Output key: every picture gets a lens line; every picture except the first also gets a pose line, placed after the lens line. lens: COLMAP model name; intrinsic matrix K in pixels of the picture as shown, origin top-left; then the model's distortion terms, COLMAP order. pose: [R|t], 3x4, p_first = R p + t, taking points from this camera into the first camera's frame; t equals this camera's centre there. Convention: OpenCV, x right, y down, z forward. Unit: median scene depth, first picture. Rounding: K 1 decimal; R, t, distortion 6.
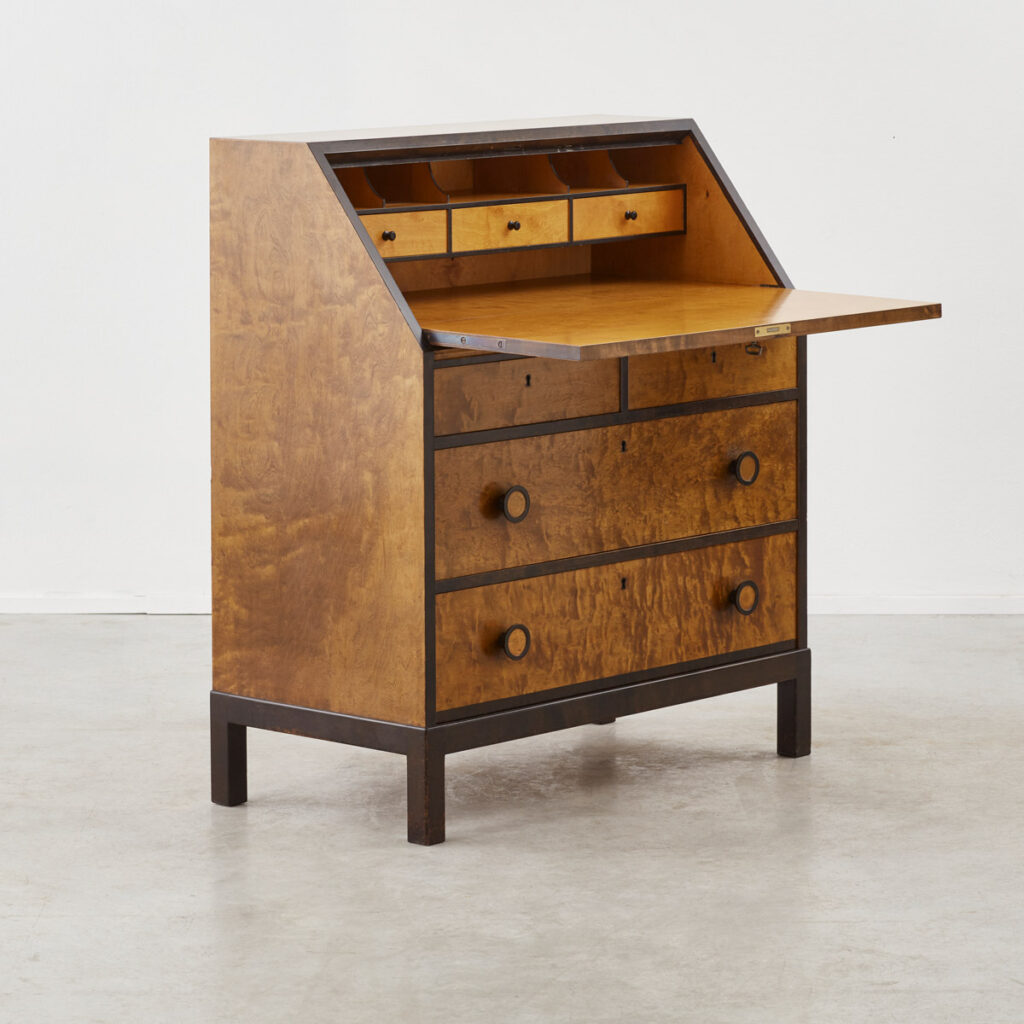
lens RADIAL K [[4342.5, 0, 511.4], [0, 4342.5, 504.5], [0, 0, 1]] dist [0.127974, 0.000000]
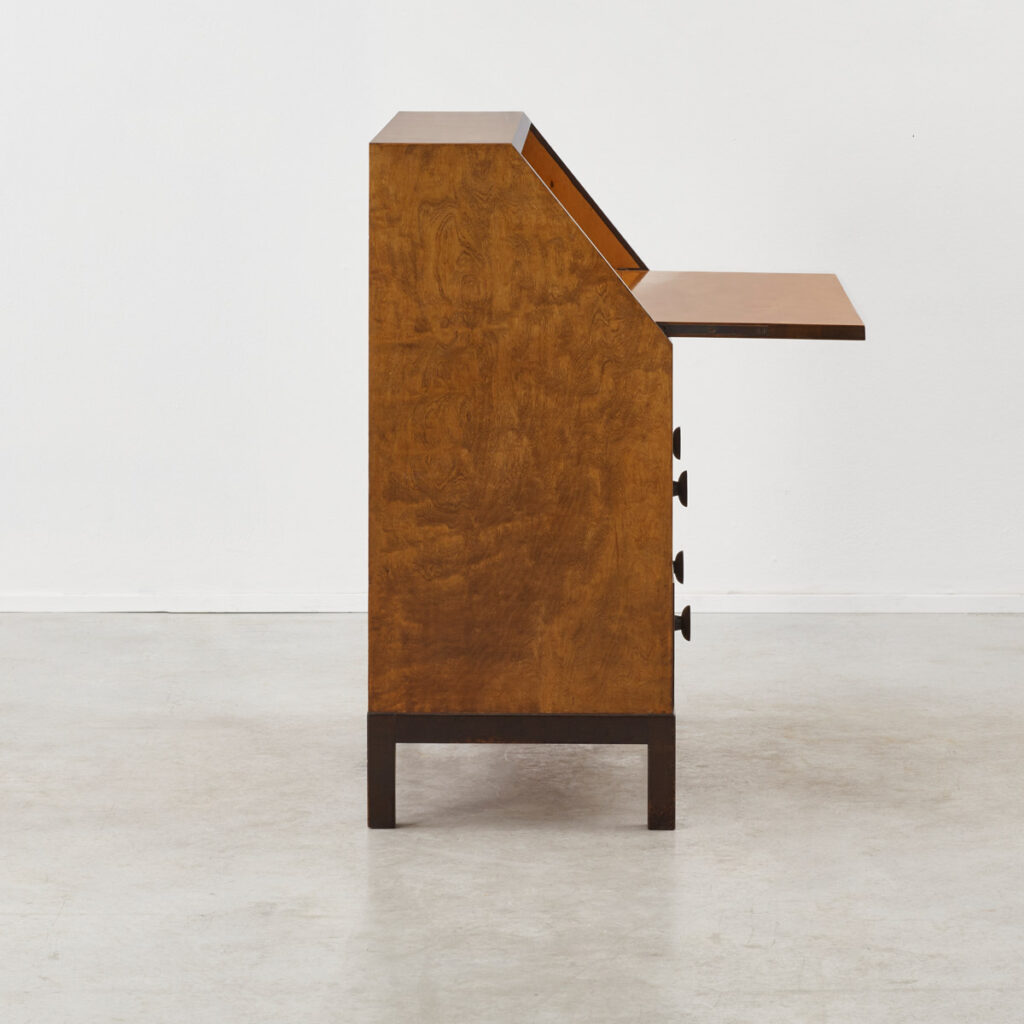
lens RADIAL K [[4342.5, 0, 513.6], [0, 4342.5, 511.4], [0, 0, 1]] dist [0.127974, 0.000000]
pose [[0.744289, -0.094126, 0.661191, -0.695961], [0.088052, 0.995206, 0.042558, -0.041145], [-0.662027, 0.026544, 0.749010, 0.256428]]
